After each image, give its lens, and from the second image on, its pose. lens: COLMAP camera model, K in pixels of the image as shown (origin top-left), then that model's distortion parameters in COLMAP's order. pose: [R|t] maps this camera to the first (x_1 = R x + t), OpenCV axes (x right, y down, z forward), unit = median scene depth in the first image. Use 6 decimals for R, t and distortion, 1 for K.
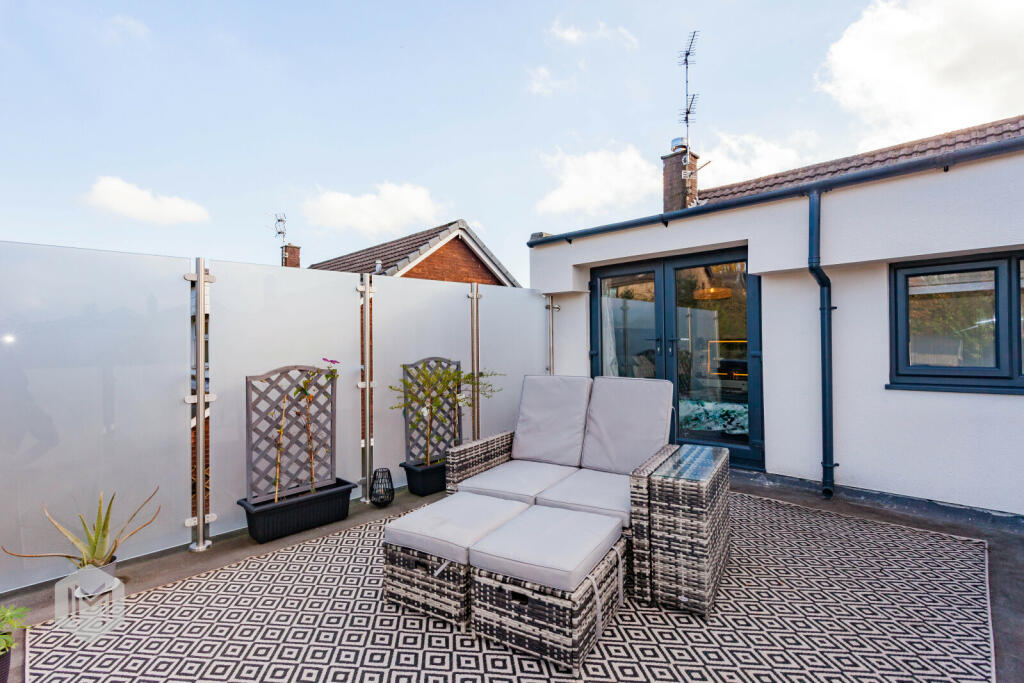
lens RADIAL K [[486.3, 0, 507.5], [0, 486.3, 345.4], [0, 0, 1]] dist [0.004191, 0.001559]
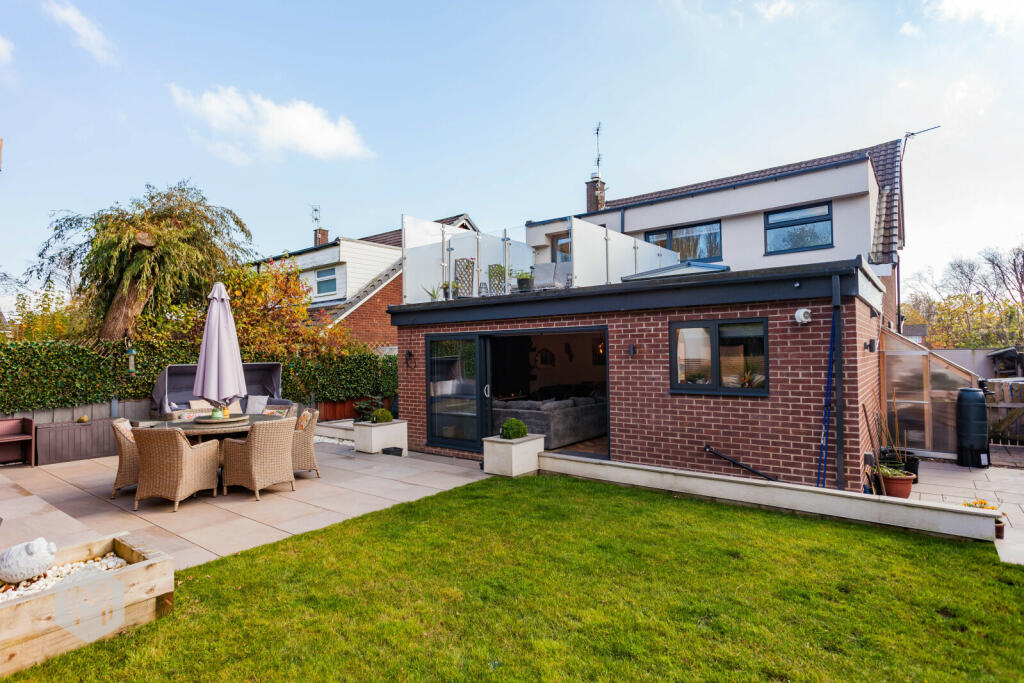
lens RADIAL K [[515.2, 0, 516.7], [0, 515.2, 341.3], [0, 0, 1]] dist [0.003226, -0.000239]
pose [[0.991141, -0.006758, 0.132638, -0.212999], [0.008242, 0.999909, -0.010643, 0.241144], [-0.132554, 0.011642, 0.991107, -0.926095]]
